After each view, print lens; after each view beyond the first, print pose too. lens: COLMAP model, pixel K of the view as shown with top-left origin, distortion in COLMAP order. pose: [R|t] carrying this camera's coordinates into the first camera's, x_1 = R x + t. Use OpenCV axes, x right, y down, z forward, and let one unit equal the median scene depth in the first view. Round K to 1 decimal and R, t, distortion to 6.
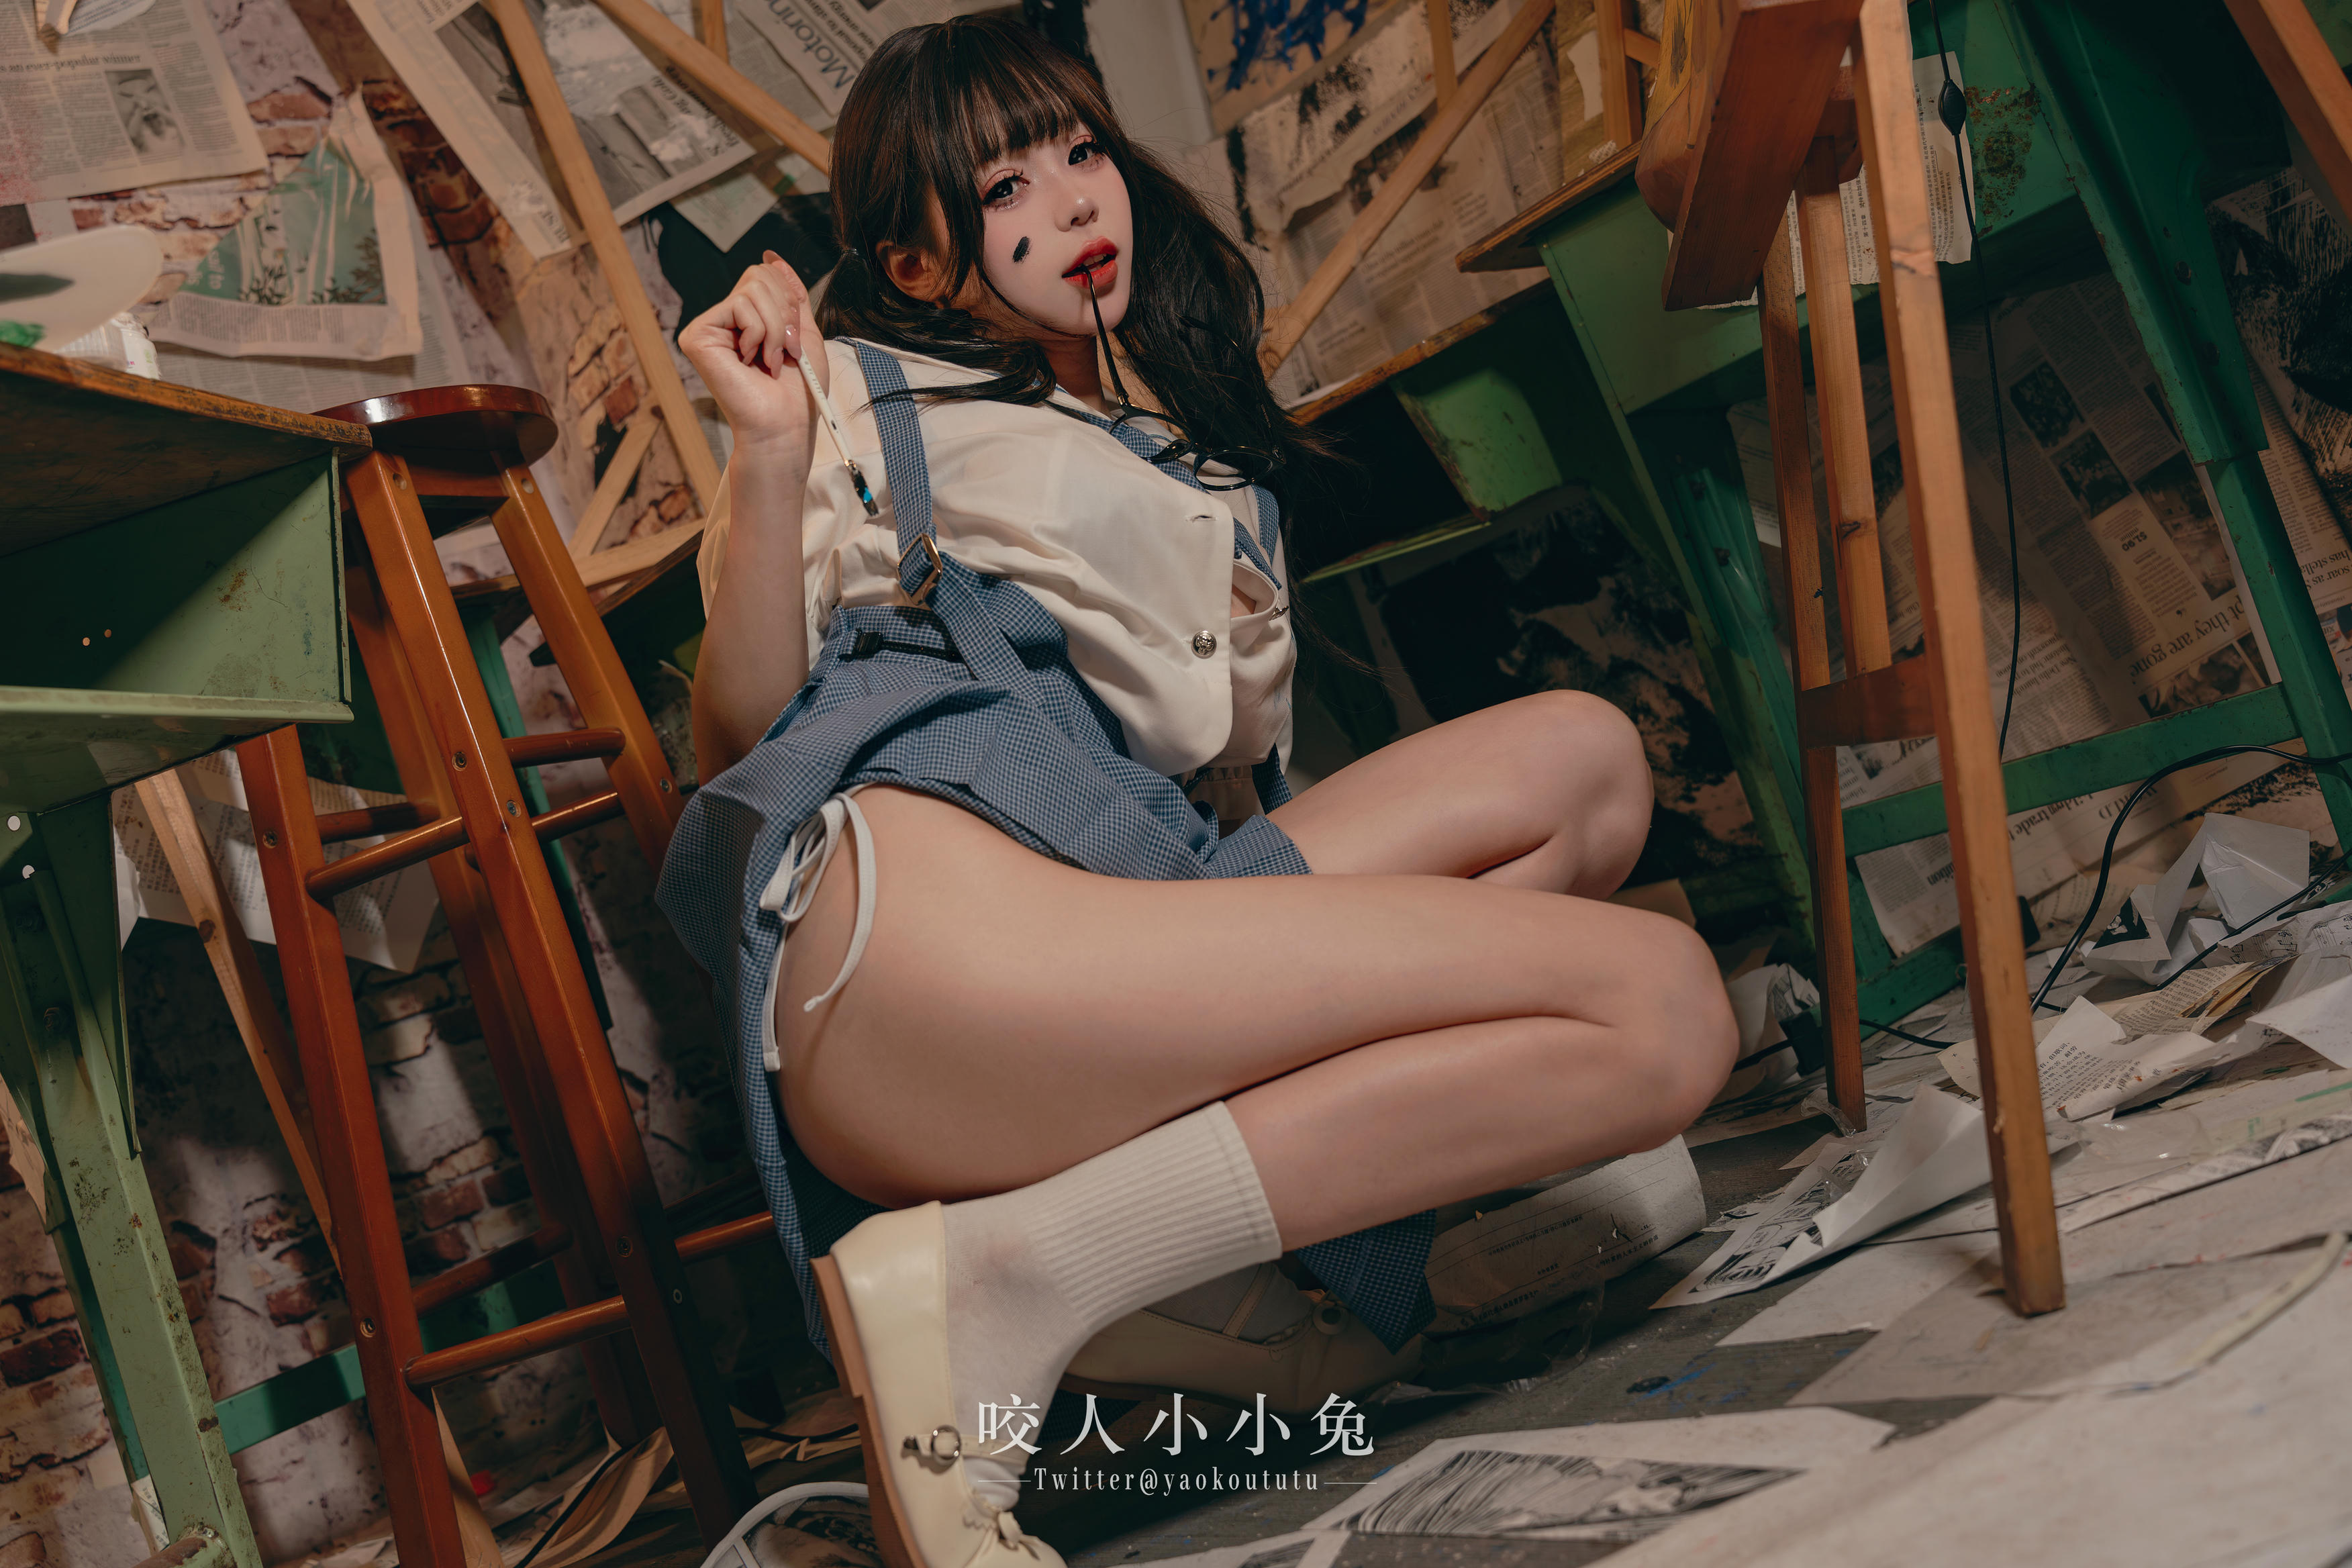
lens RADIAL K [[2402.0, 0, 1186.1], [0, 2402.0, 694.0], [0, 0, 1]] dist [0.048102, 0.000000]
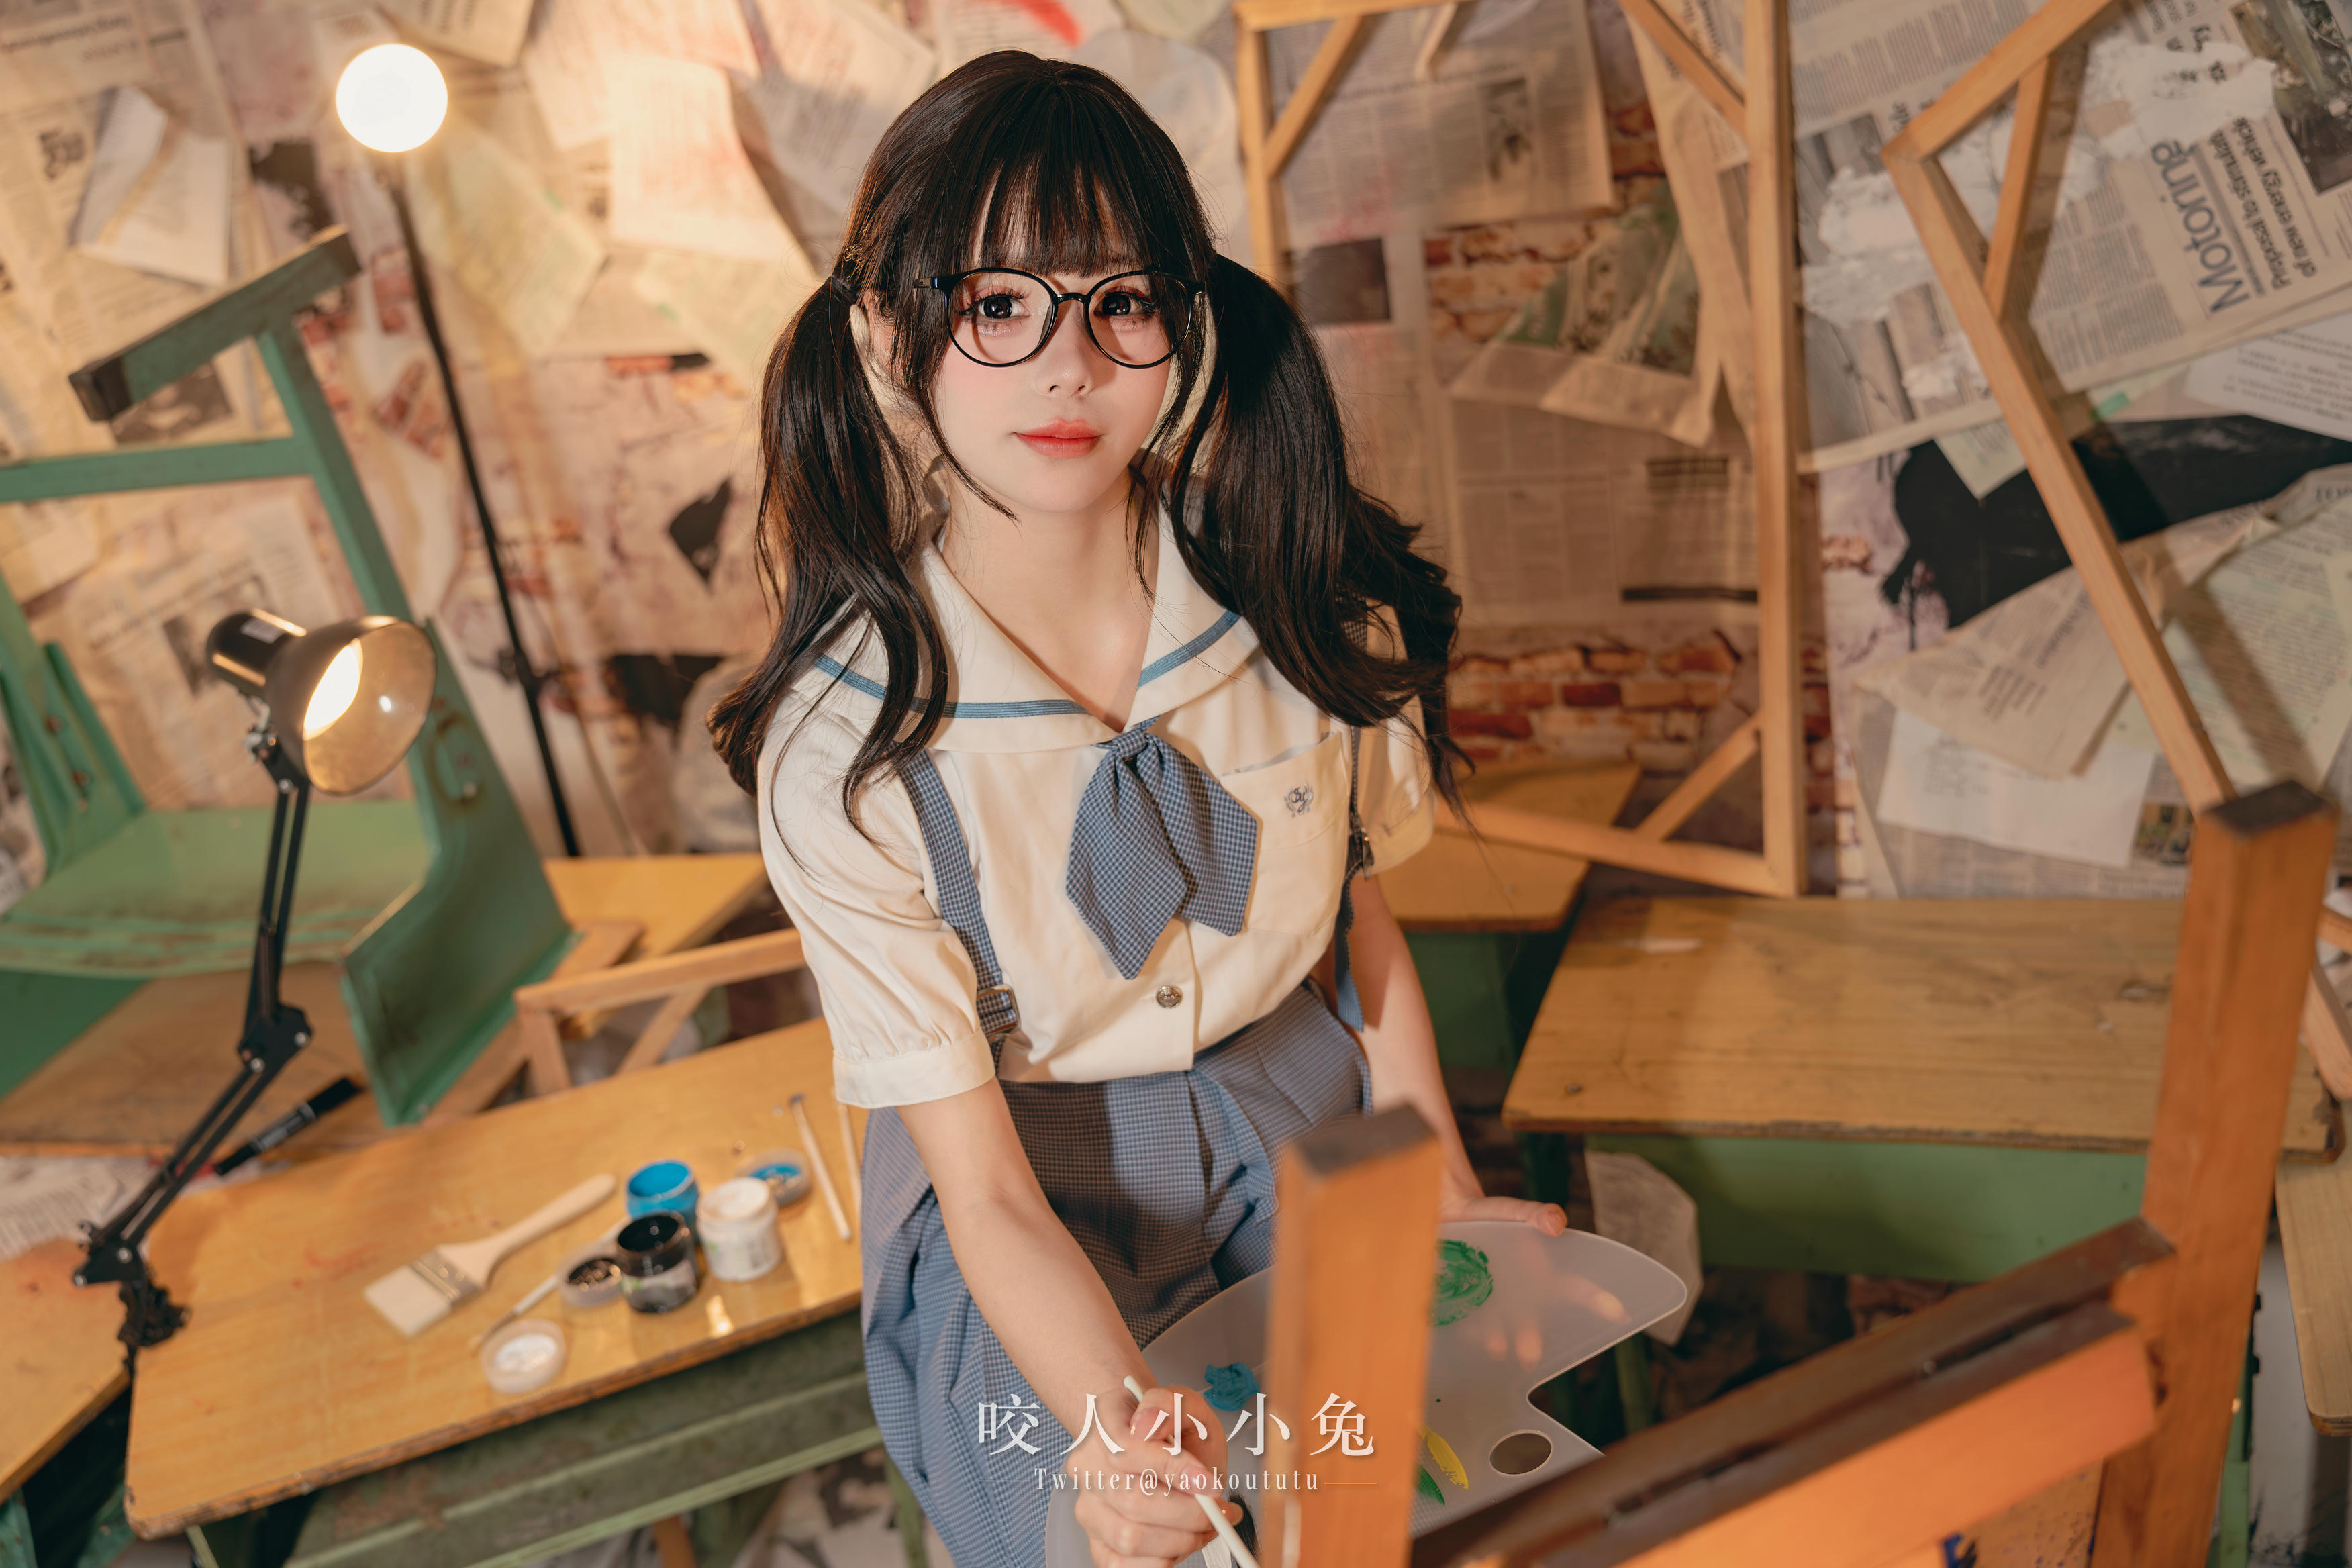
lens RADIAL K [[2310.2, 0, 1114.8], [0, 2310.2, 770.5], [0, 0, 1]] dist [0.021773, 0.000000]
pose [[0.522509, 0.534521, -0.664283, 0.226364], [0.064721, 0.751983, 0.655997, -0.651994], [0.850174, -0.385757, 0.358323, 0.442860]]
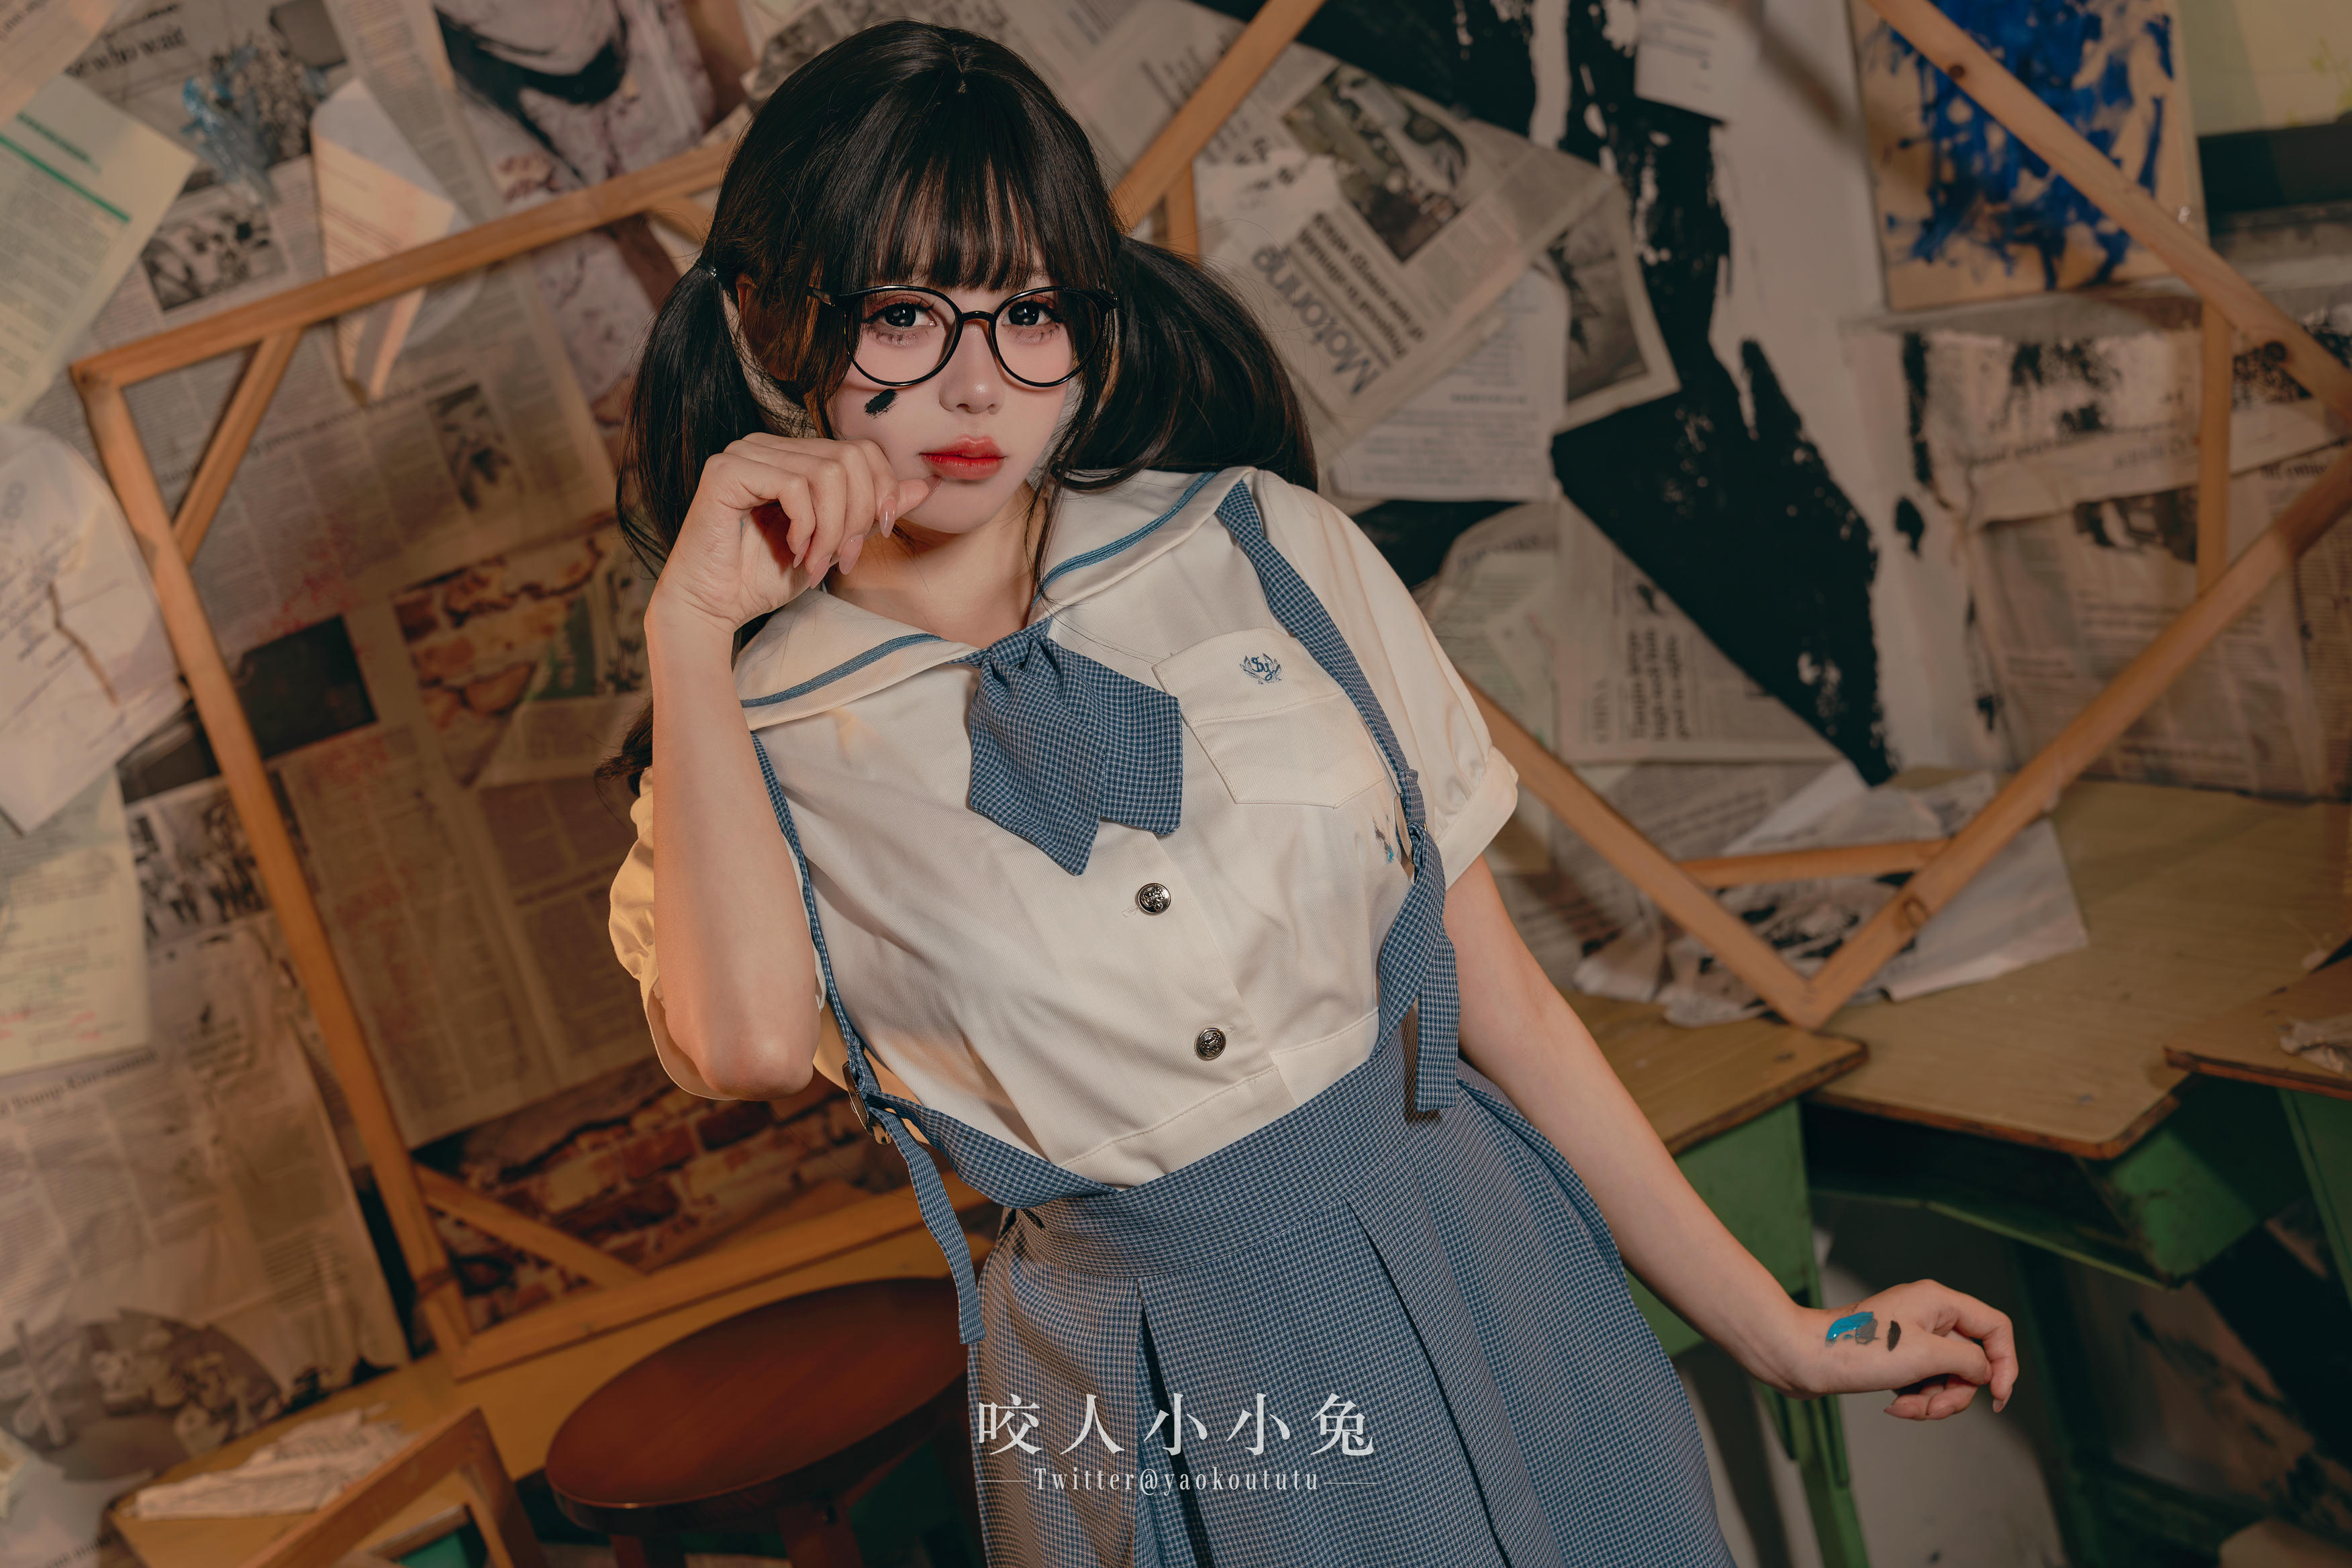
lens RADIAL K [[3550.1, 0, 1160.4], [0, 3550.1, 752.3], [0, 0, 1]] dist [0.102182, 0.000000]
pose [[0.982423, 0.089305, -0.163919, -0.017012], [-0.026790, 0.936497, 0.349652, -0.549710], [0.184736, -0.339115, 0.922428, -0.043884]]
